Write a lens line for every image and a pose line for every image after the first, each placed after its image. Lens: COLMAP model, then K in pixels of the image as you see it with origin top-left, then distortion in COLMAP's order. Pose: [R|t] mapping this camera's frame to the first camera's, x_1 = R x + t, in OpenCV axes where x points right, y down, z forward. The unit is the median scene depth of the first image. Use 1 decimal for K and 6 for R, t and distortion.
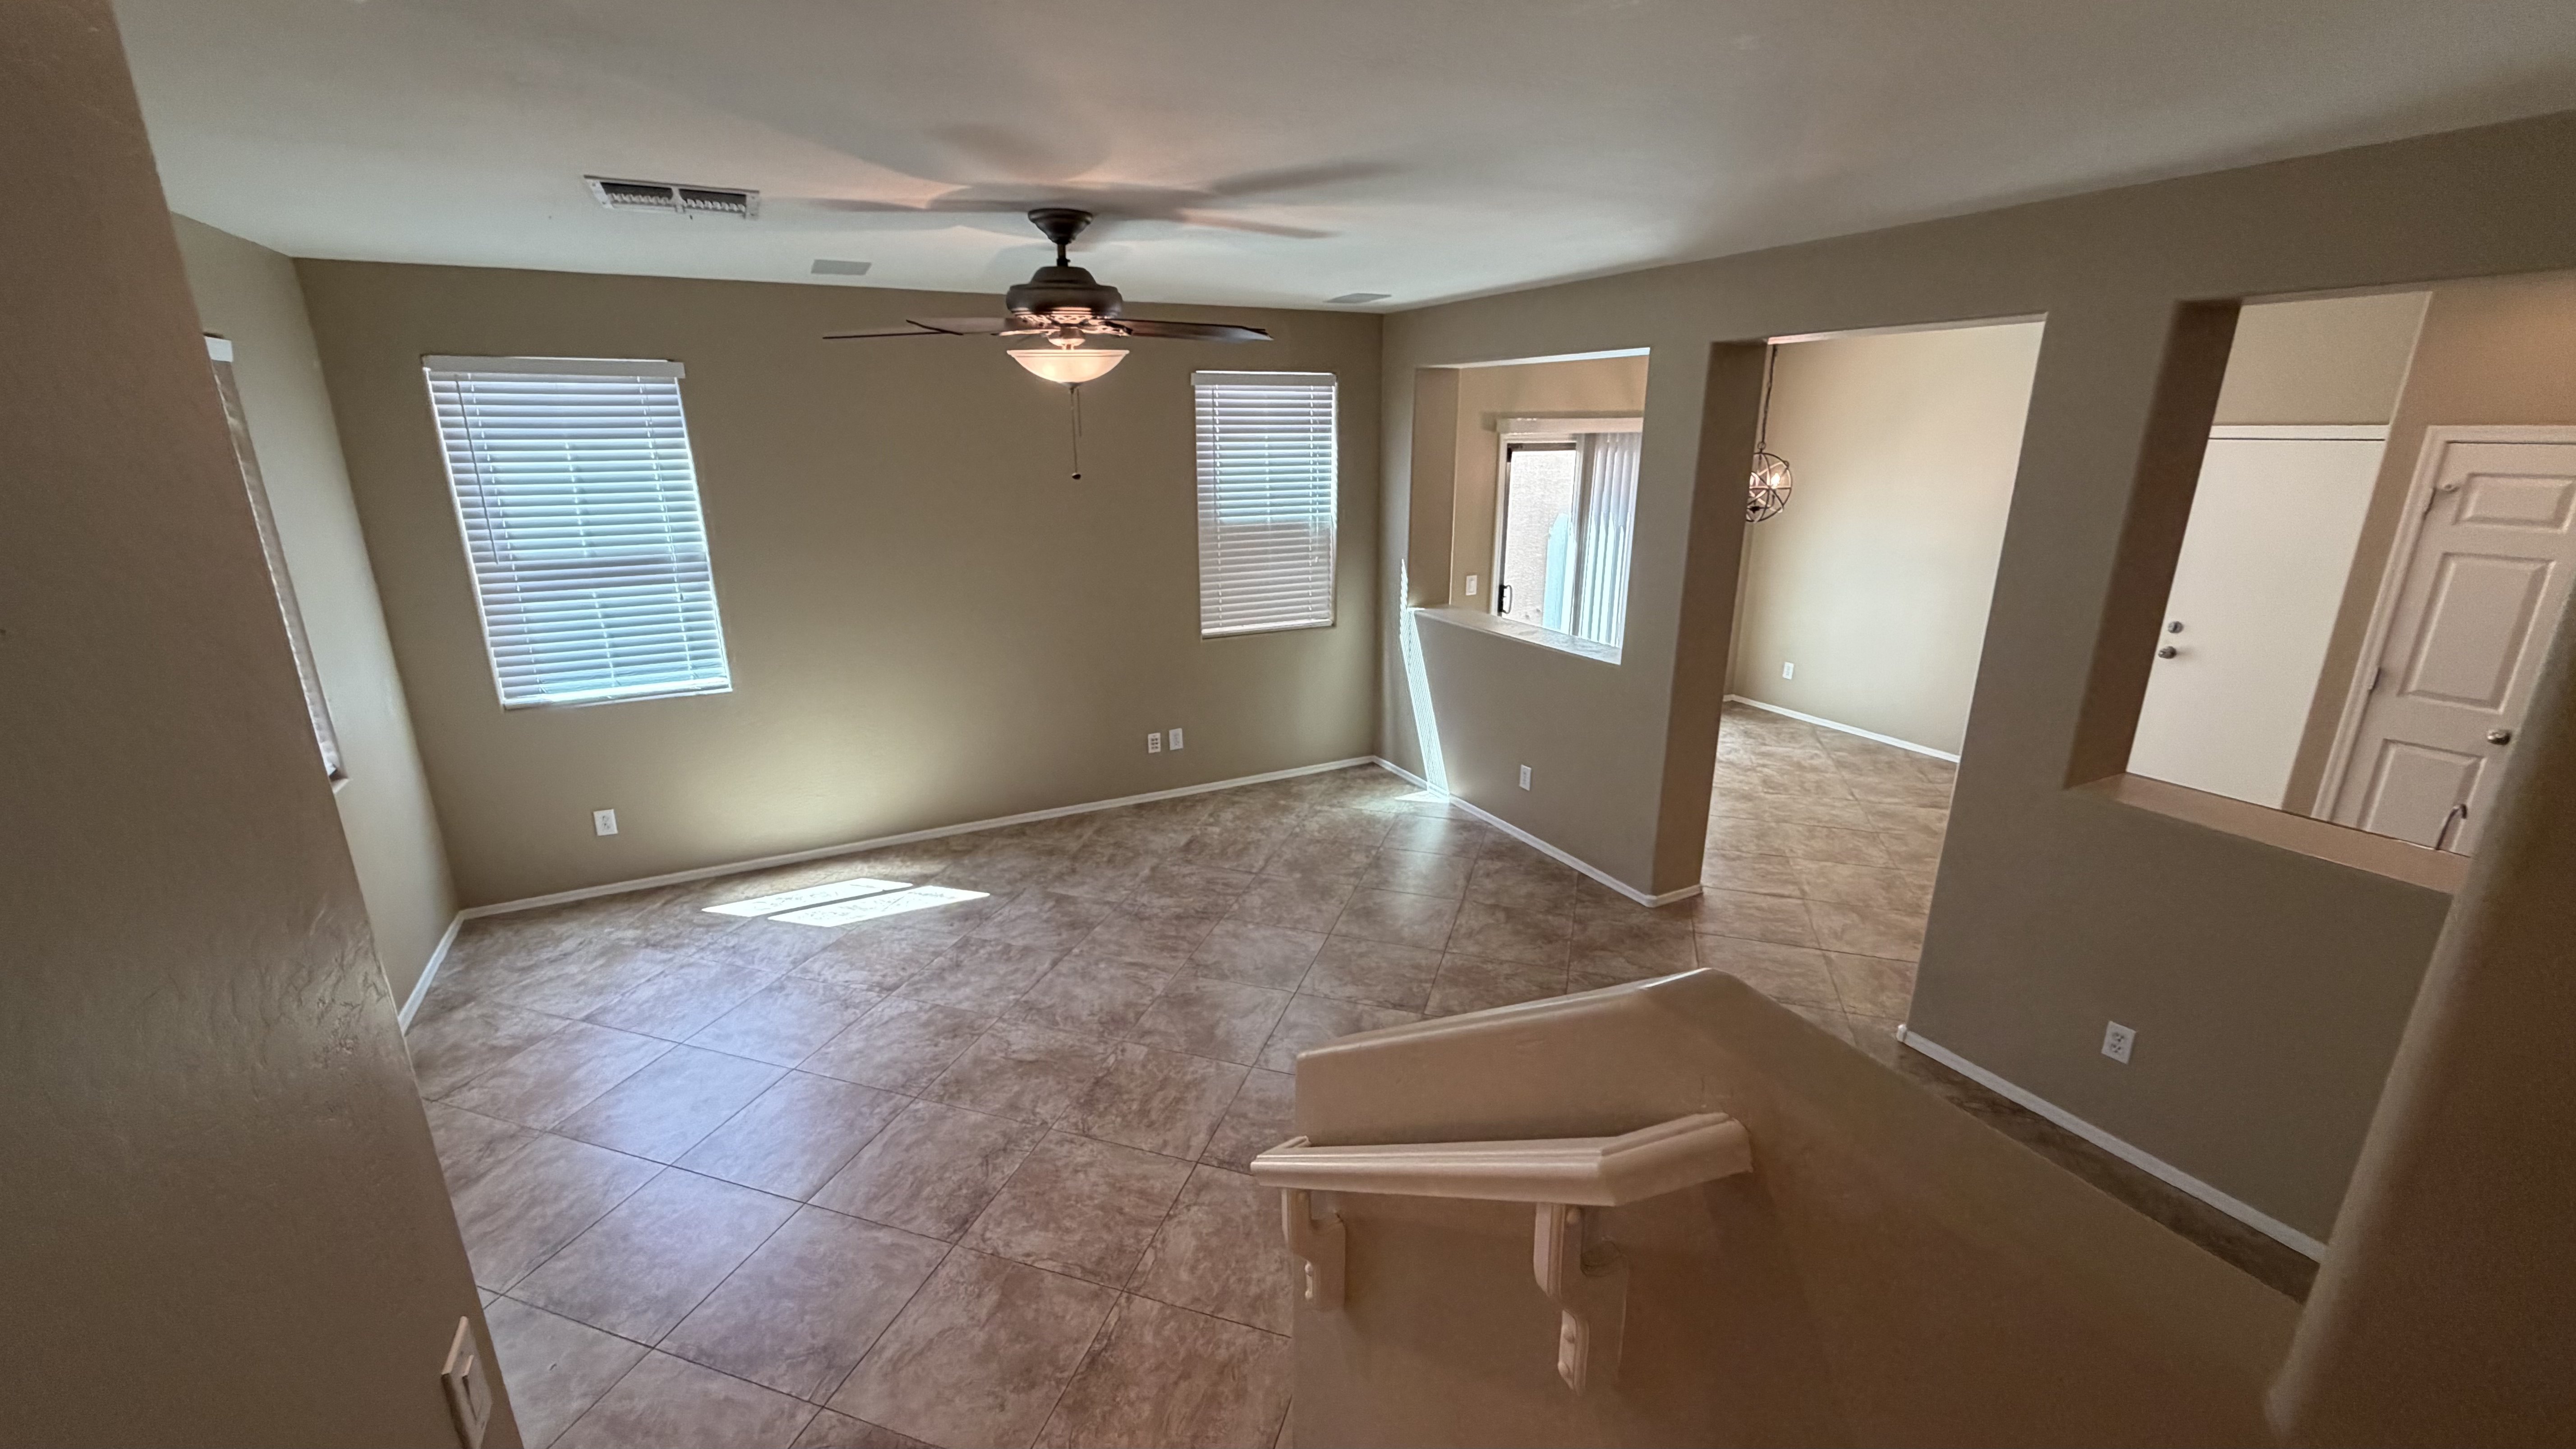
lens RADIAL K [[1020.5, 0, 1283.5], [0, 1020.5, 726.7], [0, 0, 1]] dist [-0.000428, 0.000205]
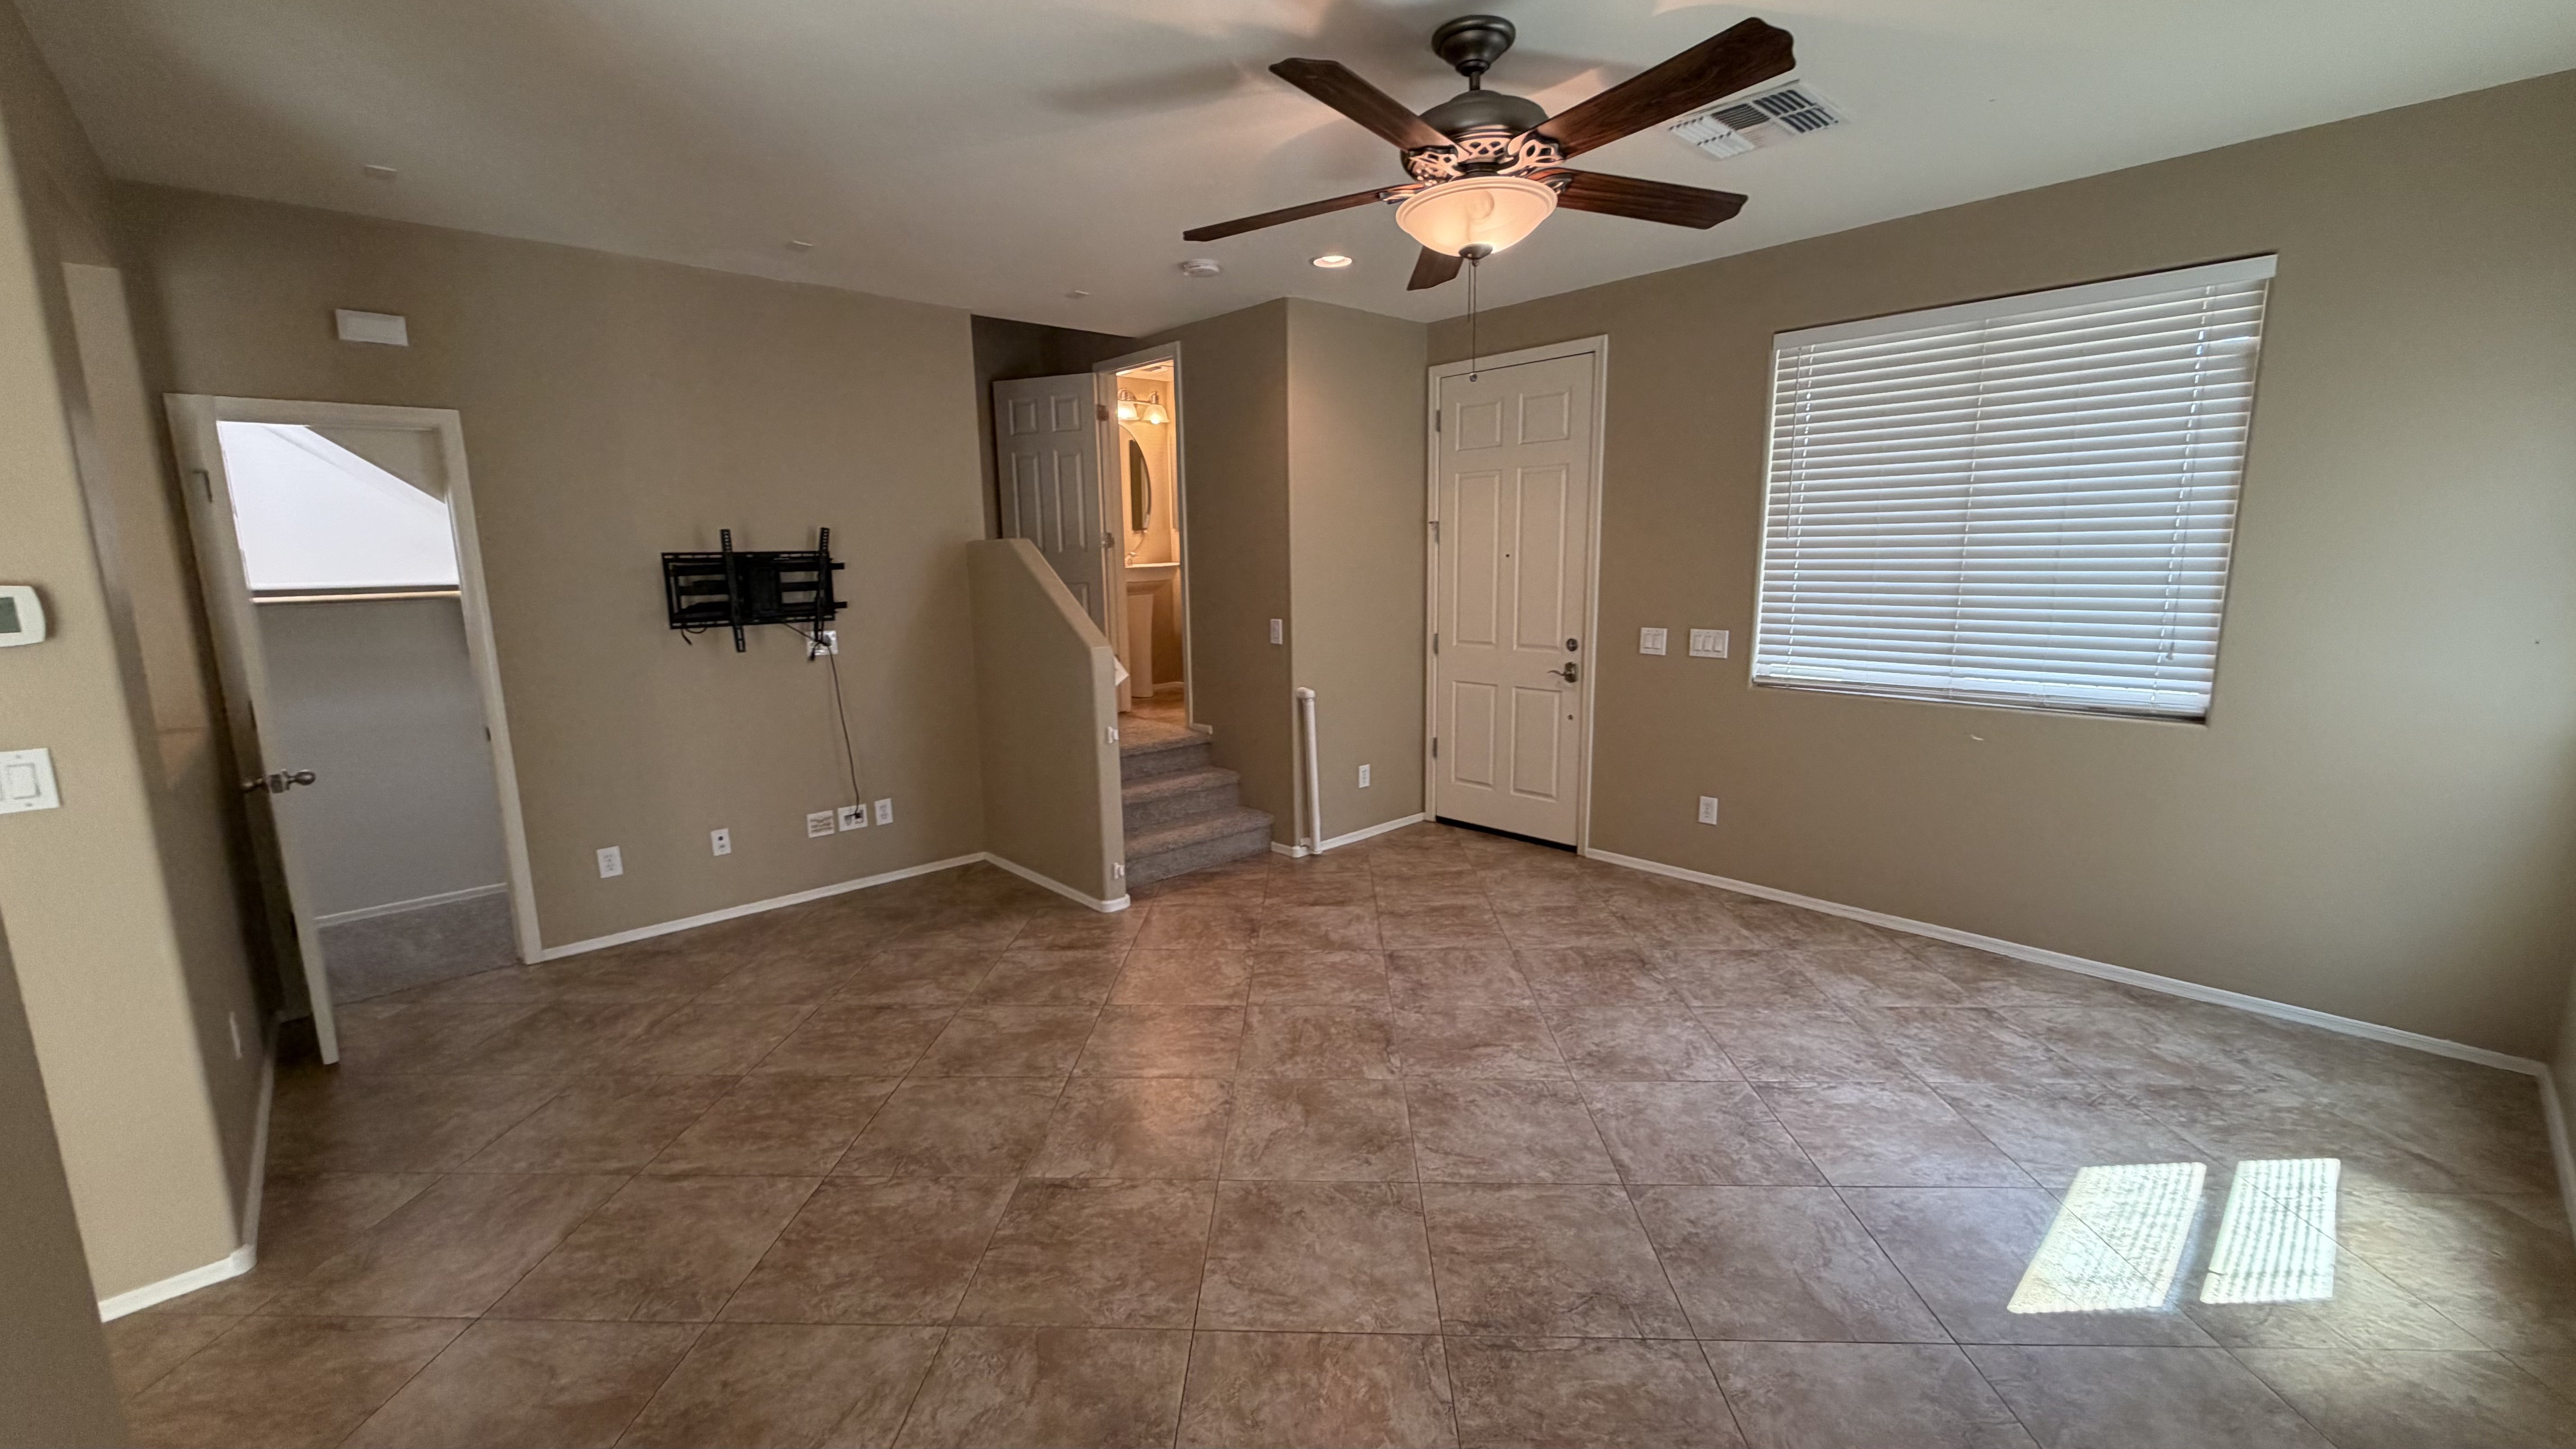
lens RADIAL K [[1020.5, 0, 1281.8], [0, 1020.5, 727.1], [0, 0, 1]] dist [-0.000428, 0.000205]
pose [[-0.963132, 0.065559, -0.260920, 0.124951], [-0.056238, 0.899366, 0.433564, -0.282266], [0.263087, 0.432252, -0.862521, 1.465582]]
